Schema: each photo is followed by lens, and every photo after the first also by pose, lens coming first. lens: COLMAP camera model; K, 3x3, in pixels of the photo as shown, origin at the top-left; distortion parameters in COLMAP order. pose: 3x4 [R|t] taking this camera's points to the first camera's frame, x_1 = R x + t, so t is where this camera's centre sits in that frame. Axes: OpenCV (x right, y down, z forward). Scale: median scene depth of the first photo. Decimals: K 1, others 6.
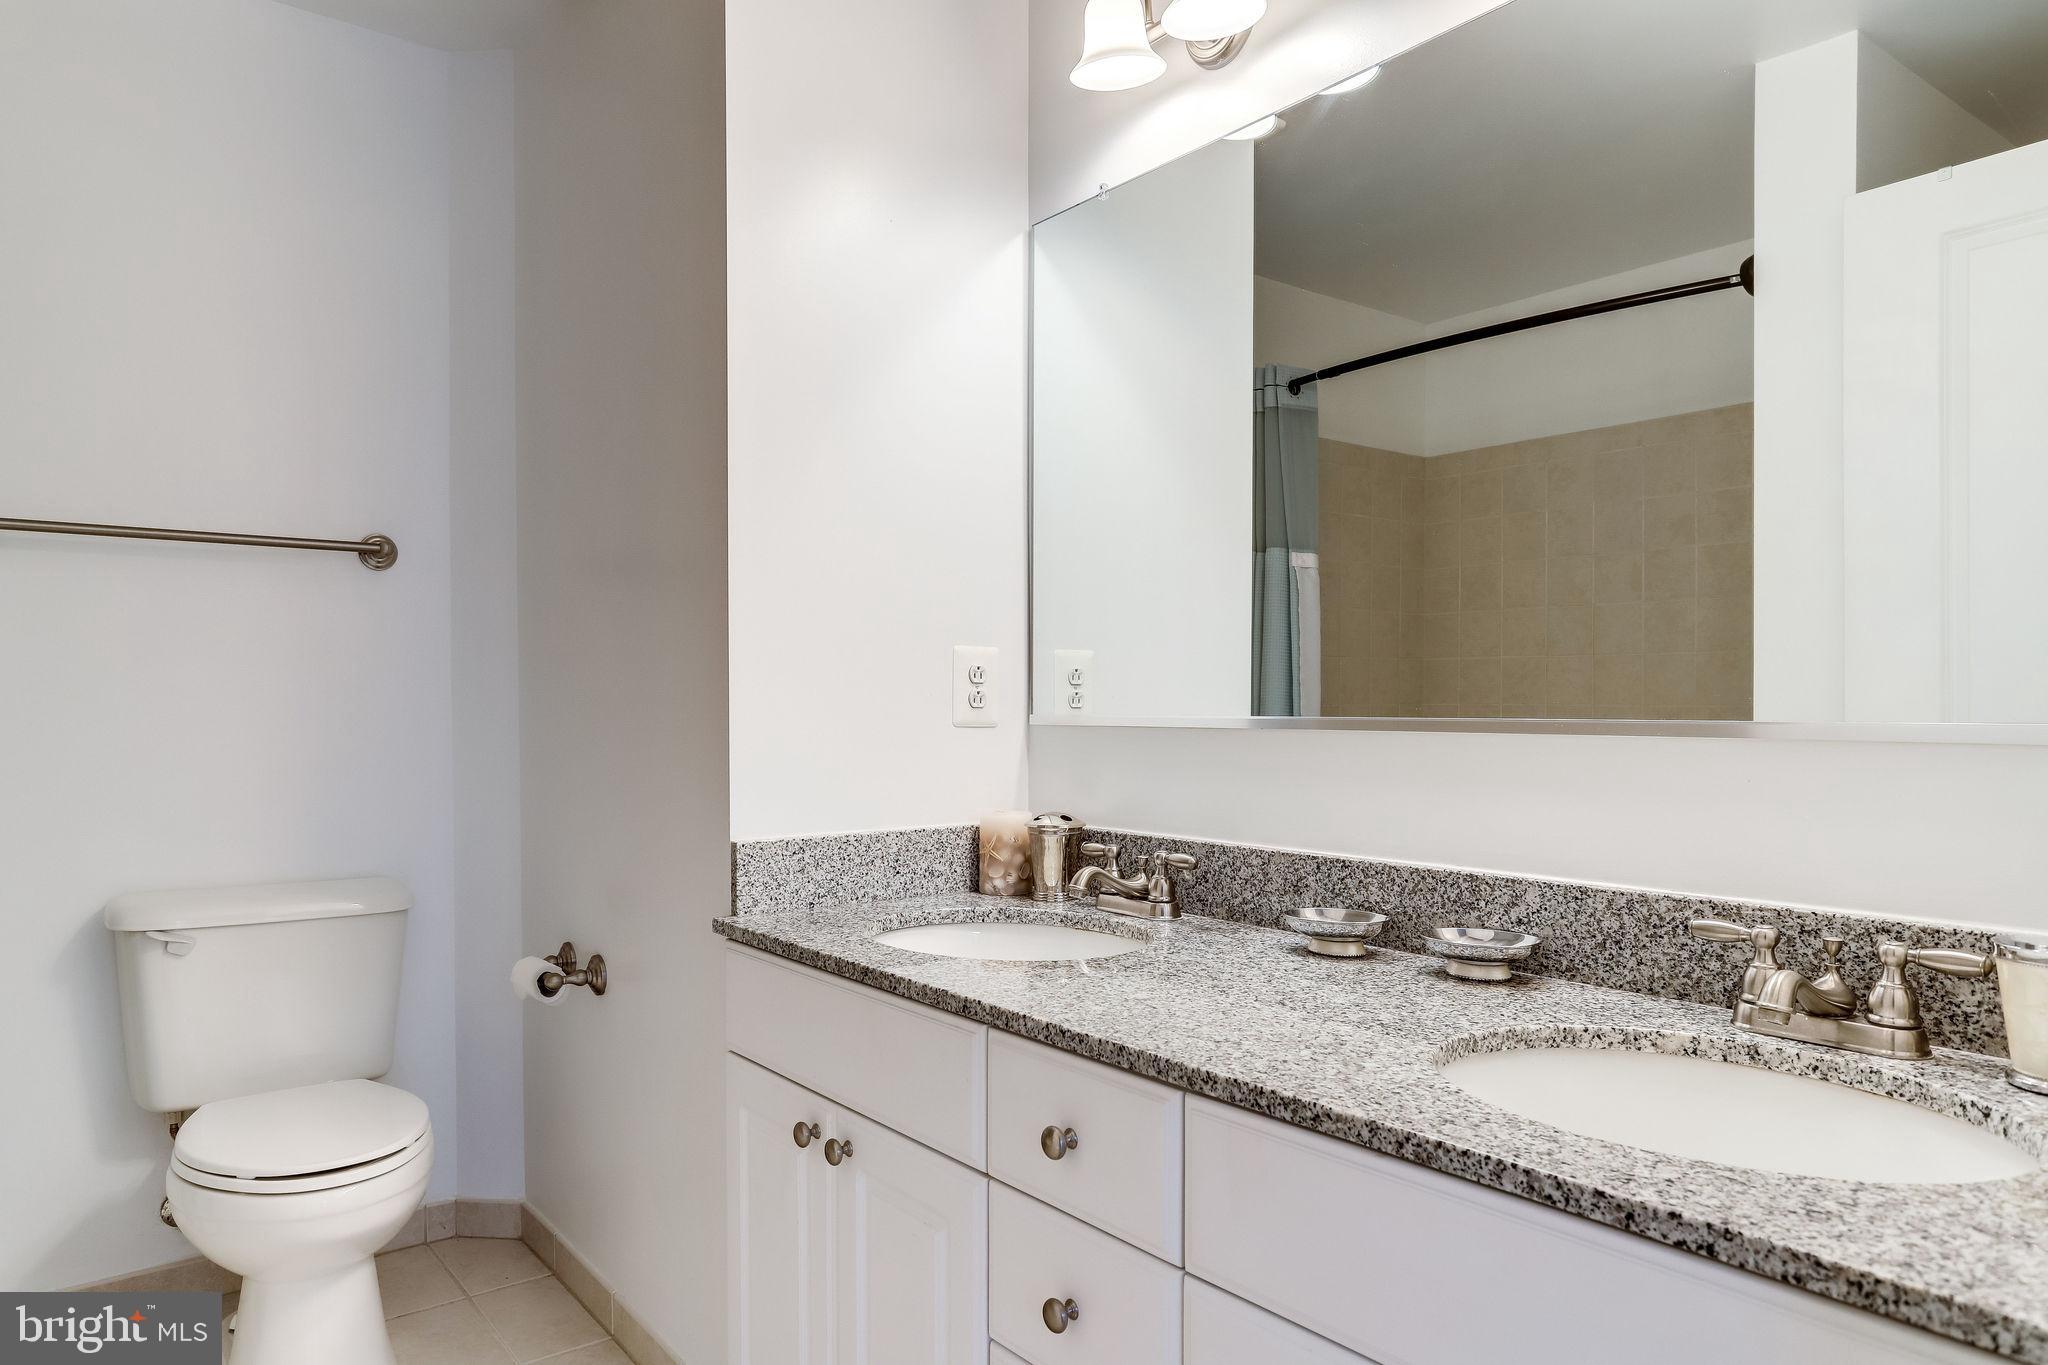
lens RADIAL K [[1305.9, 0, 1014.8], [0, 1305.9, 654.8], [0, 0, 1]] dist [-0.032574, 0.047625]
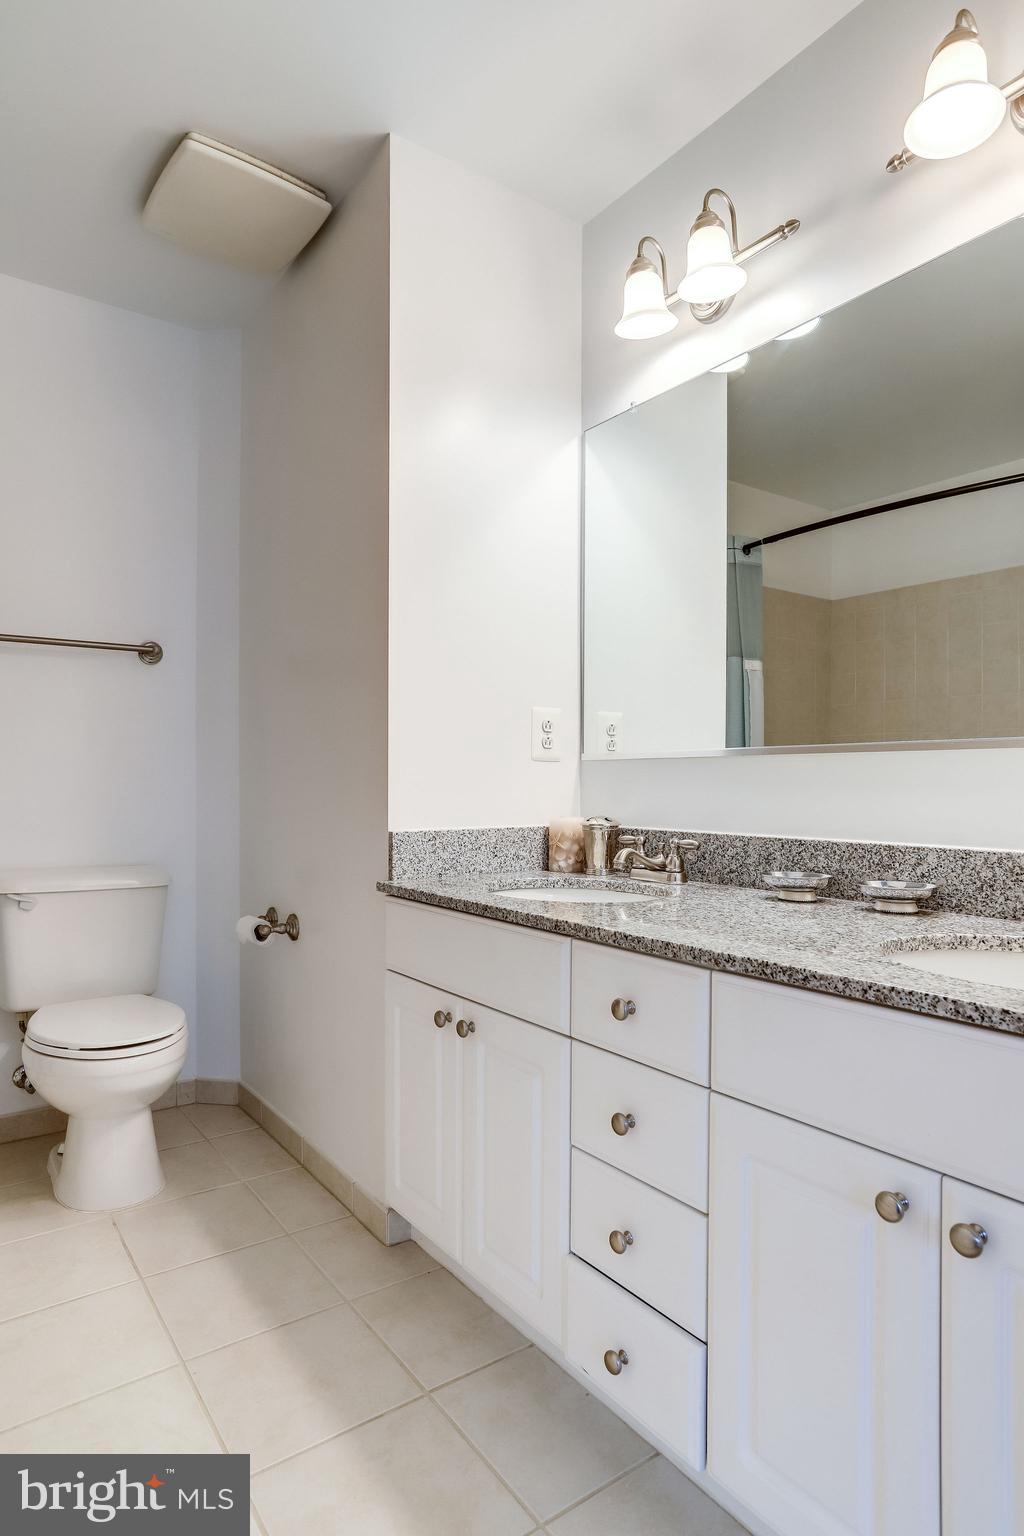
lens RADIAL K [[879.8, 0, 506.8], [0, 879.8, 736.4], [0, 0, 1]] dist [-0.052430, 0.047374]
pose [[0.999329, 0.002818, -0.036521, -0.045580], [-0.003406, 0.999865, -0.016052, 0.051147], [0.036471, 0.016165, 0.999204, -0.020371]]
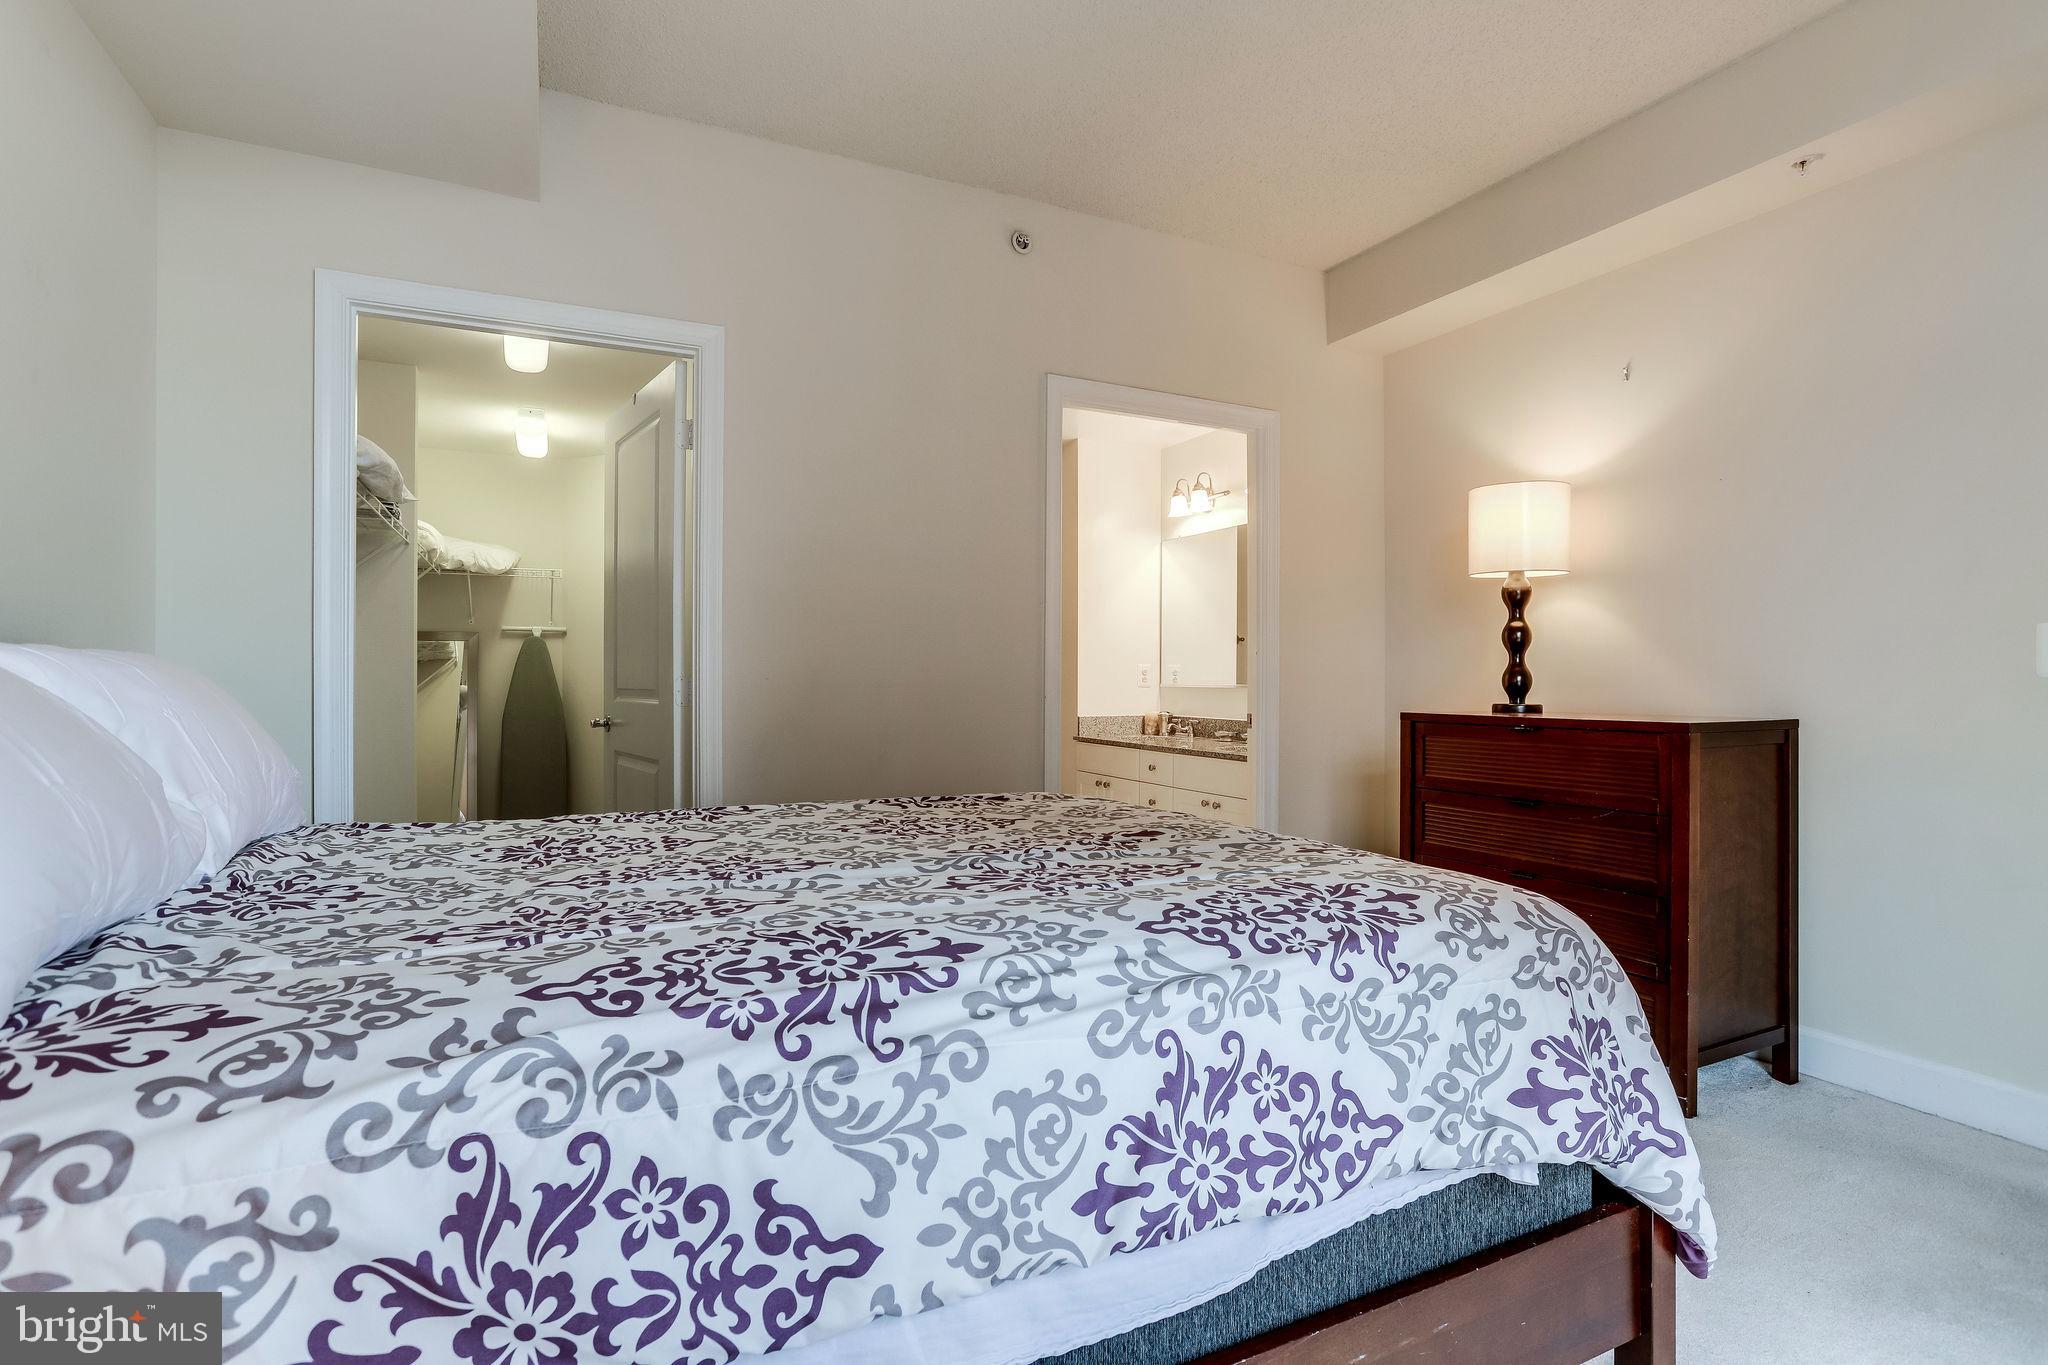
lens RADIAL K [[993.1, 0, 1024.8], [0, 993.1, 688.0], [0, 0, 1]] dist [-0.049658, 0.029341]
pose [[0.981278, 0.014138, -0.192076, 0.195300], [-0.006671, 0.999199, 0.039465, -0.052448], [0.192480, -0.037444, 0.980586, -1.945180]]
